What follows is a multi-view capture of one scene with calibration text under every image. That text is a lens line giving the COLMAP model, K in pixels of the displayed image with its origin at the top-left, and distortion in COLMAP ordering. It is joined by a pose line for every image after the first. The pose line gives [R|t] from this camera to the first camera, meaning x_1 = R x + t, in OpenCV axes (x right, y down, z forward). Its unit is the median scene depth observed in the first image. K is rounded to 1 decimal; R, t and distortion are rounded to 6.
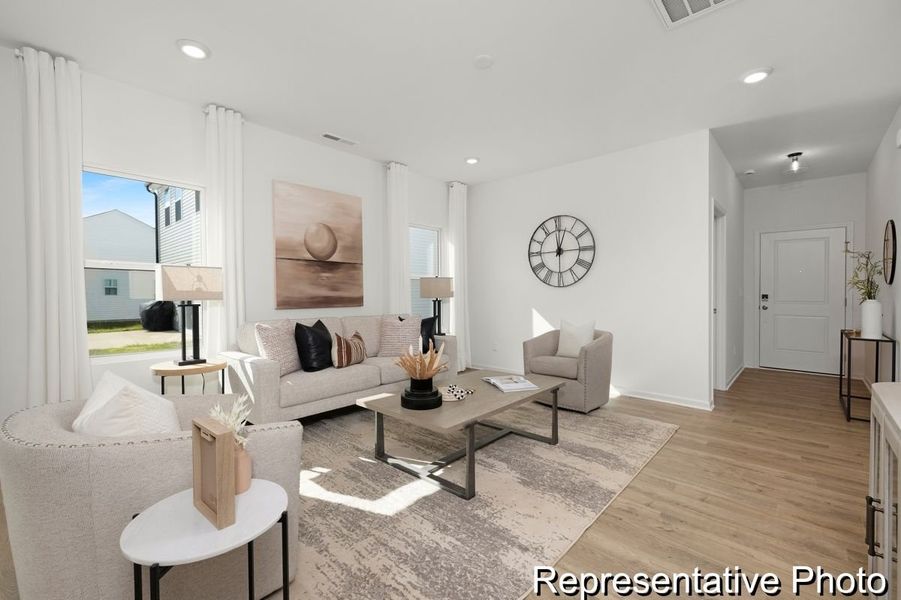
lens RADIAL K [[374.6, 0, 464.3], [0, 374.6, 295.0], [0, 0, 1]] dist [-0.001610, -0.000221]
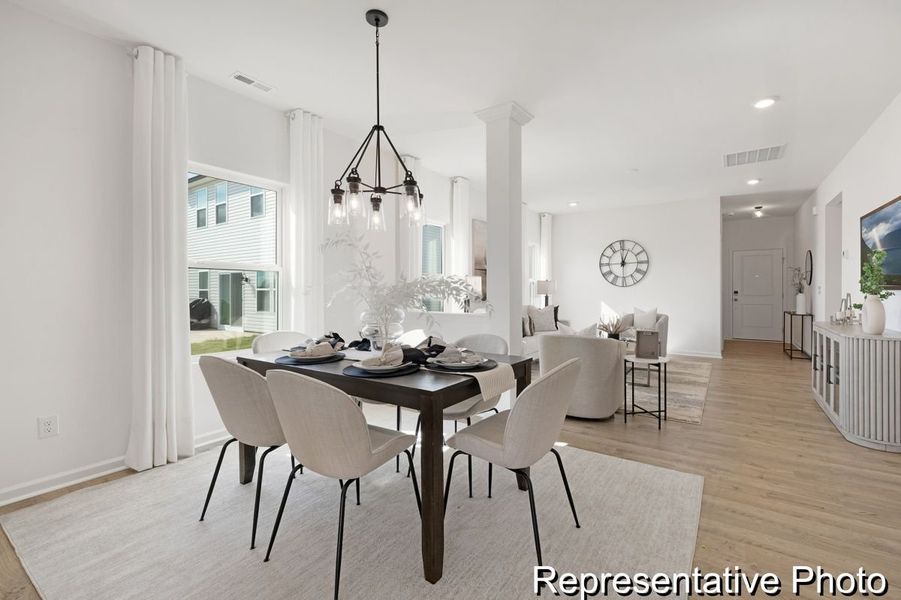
lens RADIAL K [[404.4, 0, 472.0], [0, 404.4, 288.5], [0, 0, 1]] dist [0.001338, -0.000039]
pose [[0.985556, -0.003770, 0.169308, -0.642306], [0.005989, 0.999903, -0.012596, 0.002714], [-0.169244, 0.013428, 0.985483, -0.525109]]
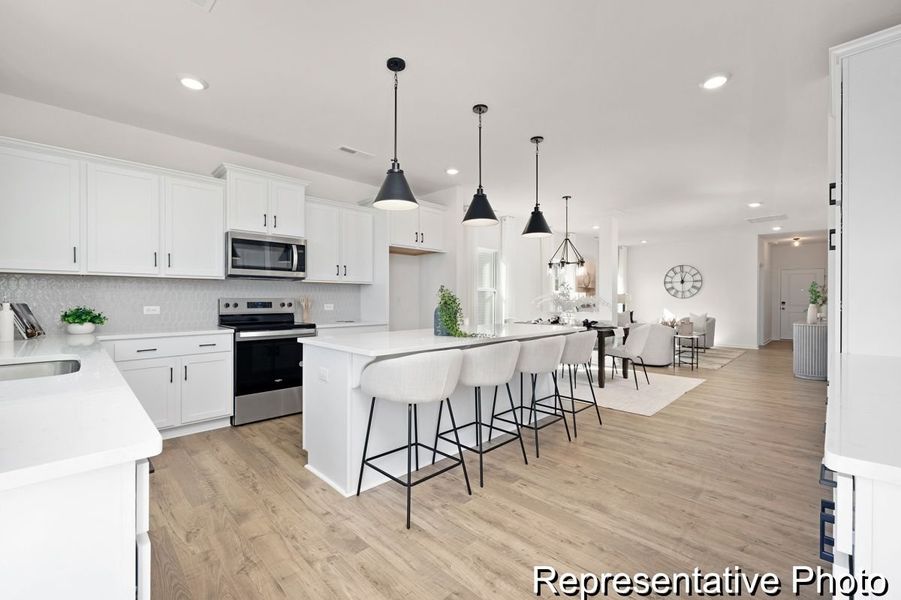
lens RADIAL K [[378.9, 0, 450.5], [0, 378.9, 300.0], [0, 0, 1]] dist [0.001901, -0.000050]
pose [[0.998831, -0.000802, -0.048342, -0.984924], [0.000455, 0.999974, -0.007184, 0.003069], [0.048346, 0.007154, 0.998805, -1.253579]]
